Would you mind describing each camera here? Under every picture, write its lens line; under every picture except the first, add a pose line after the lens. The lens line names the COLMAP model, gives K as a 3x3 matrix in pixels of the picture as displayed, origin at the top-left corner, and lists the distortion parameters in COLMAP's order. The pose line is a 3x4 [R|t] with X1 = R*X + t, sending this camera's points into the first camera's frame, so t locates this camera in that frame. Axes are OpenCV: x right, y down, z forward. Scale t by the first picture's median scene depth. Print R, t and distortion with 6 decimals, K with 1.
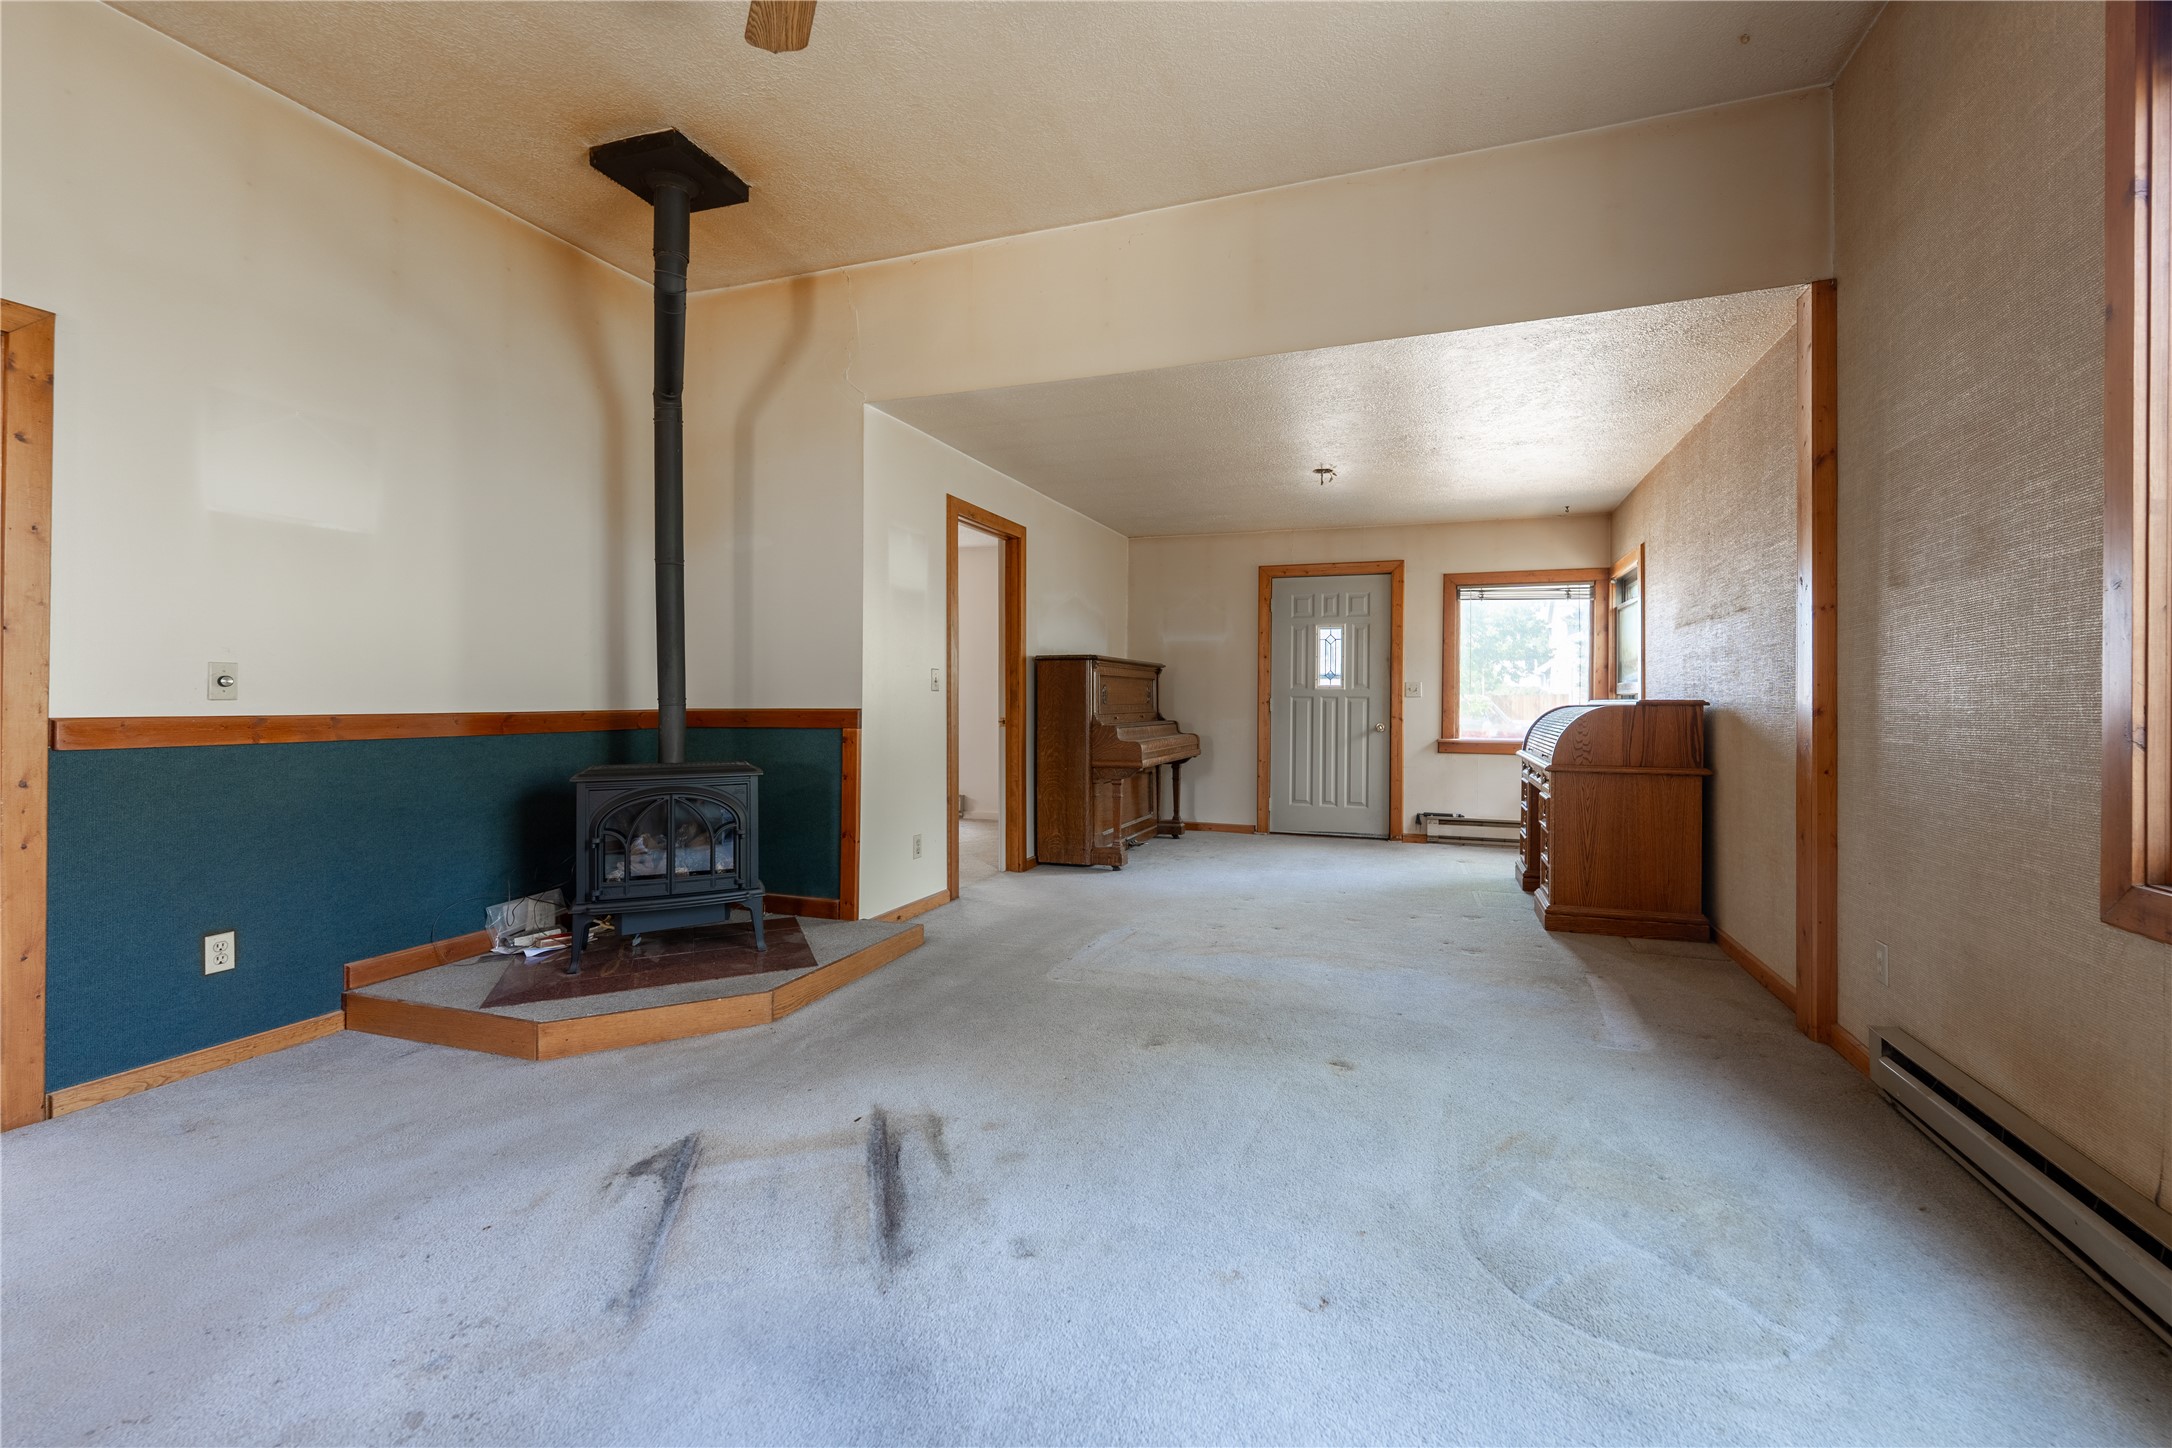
lens RADIAL K [[923.5, 0, 1138.3], [0, 923.5, 697.8], [0, 0, 1]] dist [-0.005629, -0.000183]
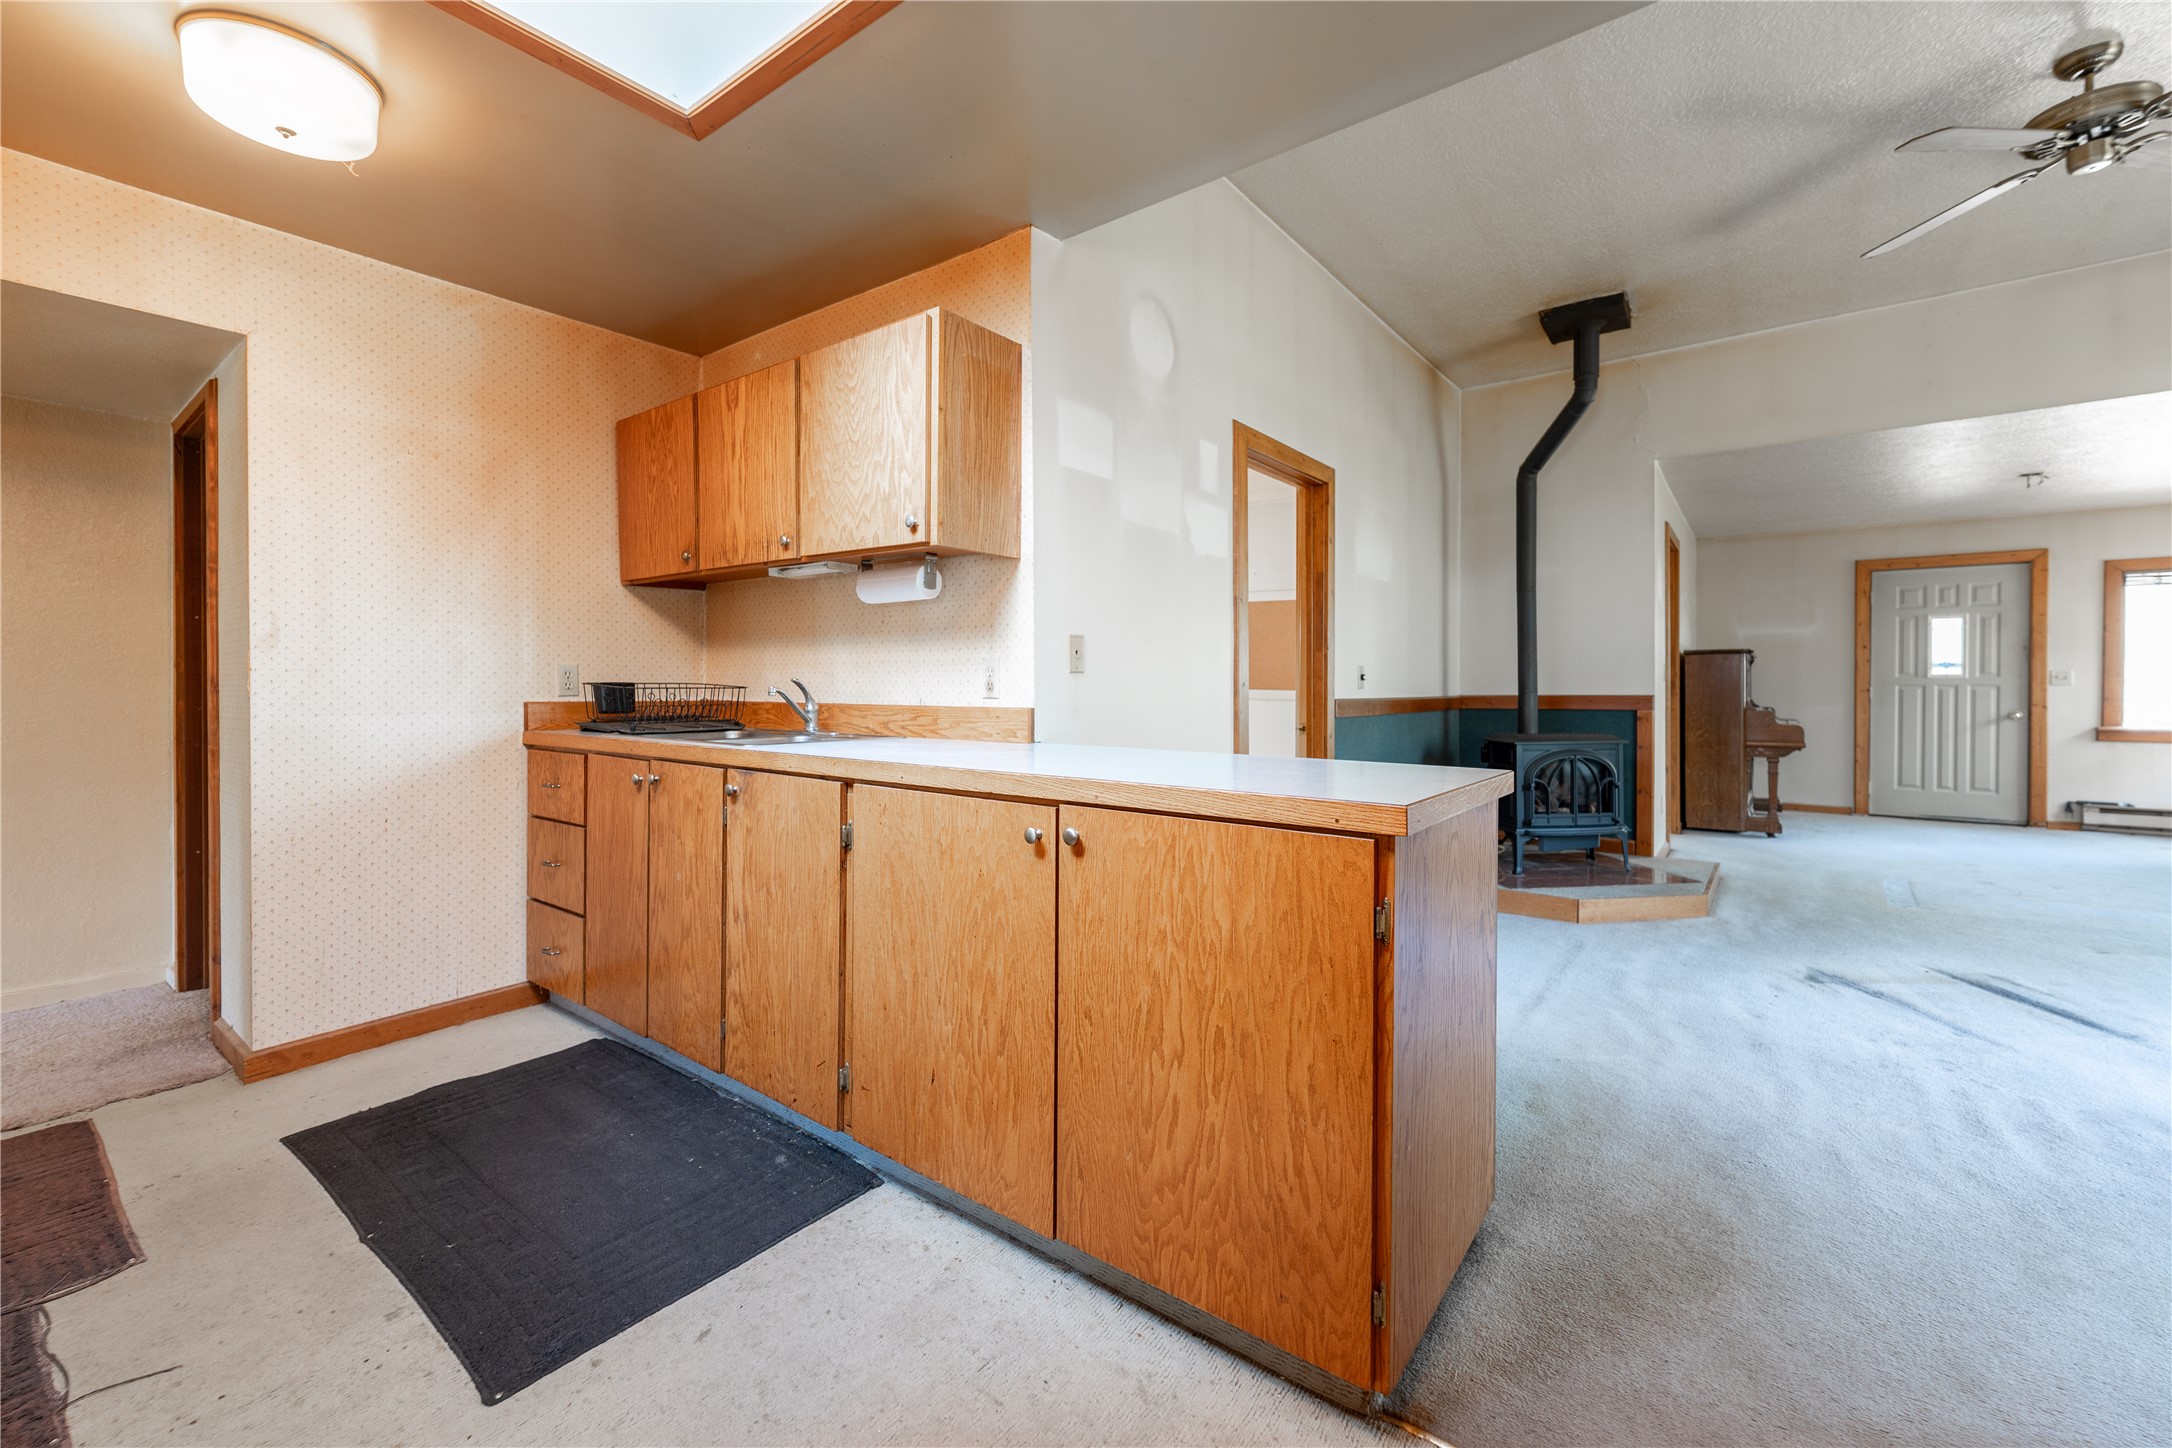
lens RADIAL K [[892.5, 0, 1103.7], [0, 892.5, 691.9], [0, 0, 1]] dist [-0.000285, 0.000209]
pose [[0.941550, -0.001101, -0.336871, -0.361386], [0.002608, 0.999989, 0.004021, 0.000144], [0.336863, -0.004665, 0.941542, -0.267545]]
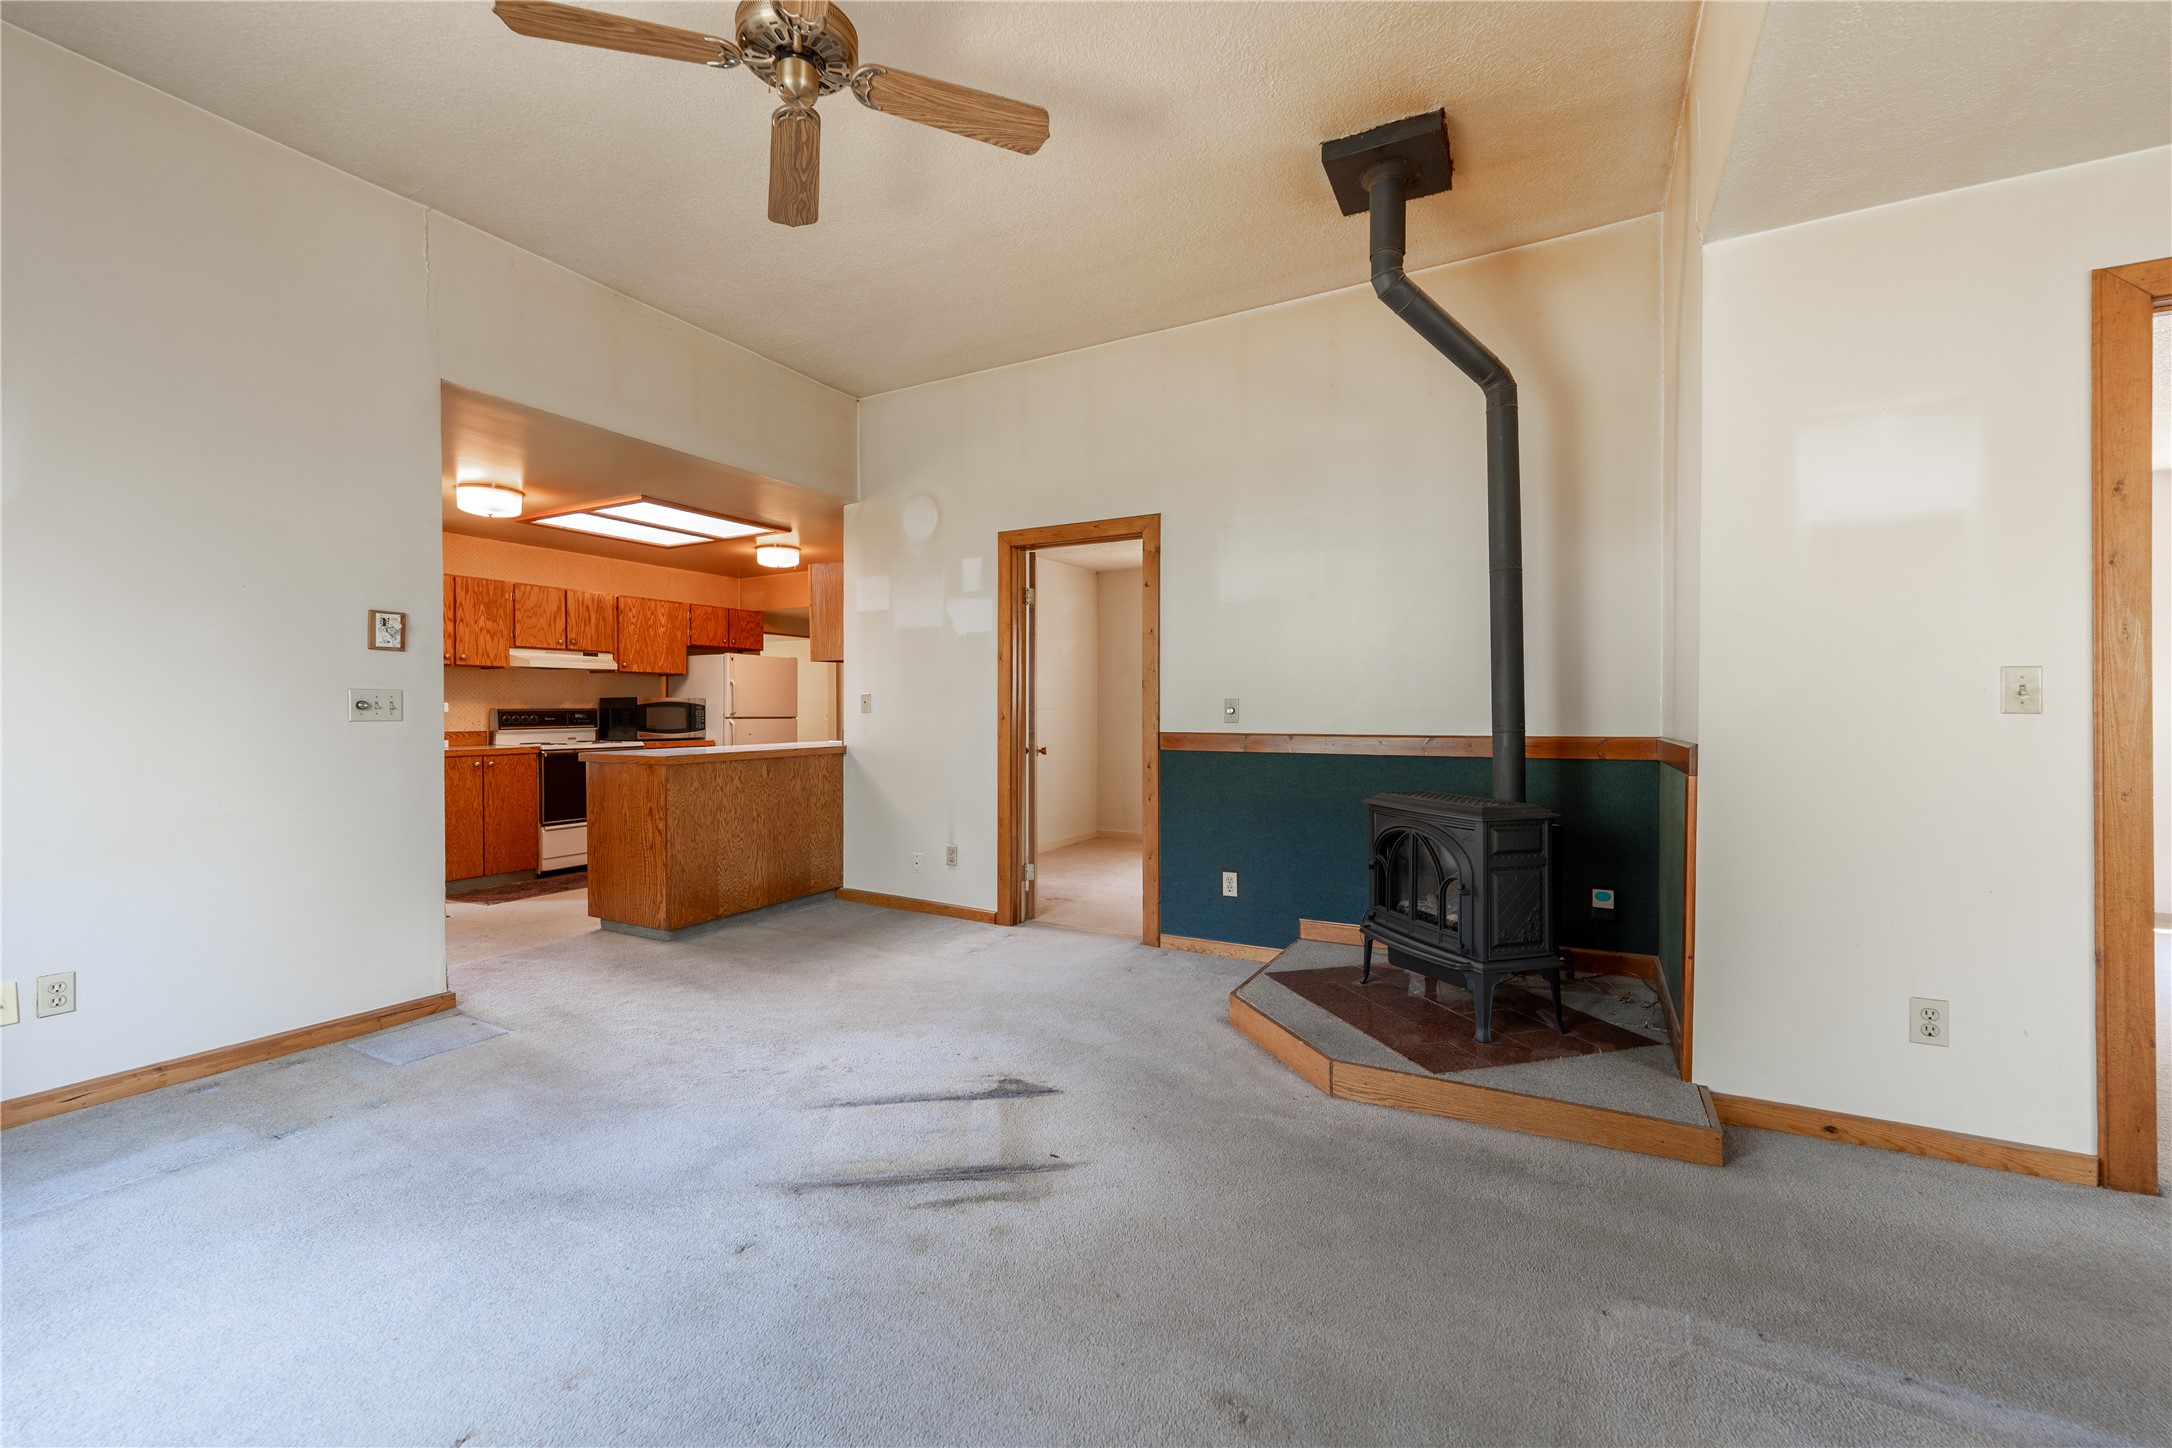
lens RADIAL K [[892.5, 0, 1093.1], [0, 892.5, 715.0], [0, 0, 1]] dist [-0.000285, 0.000209]
pose [[-0.187457, 0.000318, -0.982273, 0.217666], [-0.001933, 0.999998, 0.000693, -0.004700], [0.982271, 0.002029, -0.187456, 0.425457]]
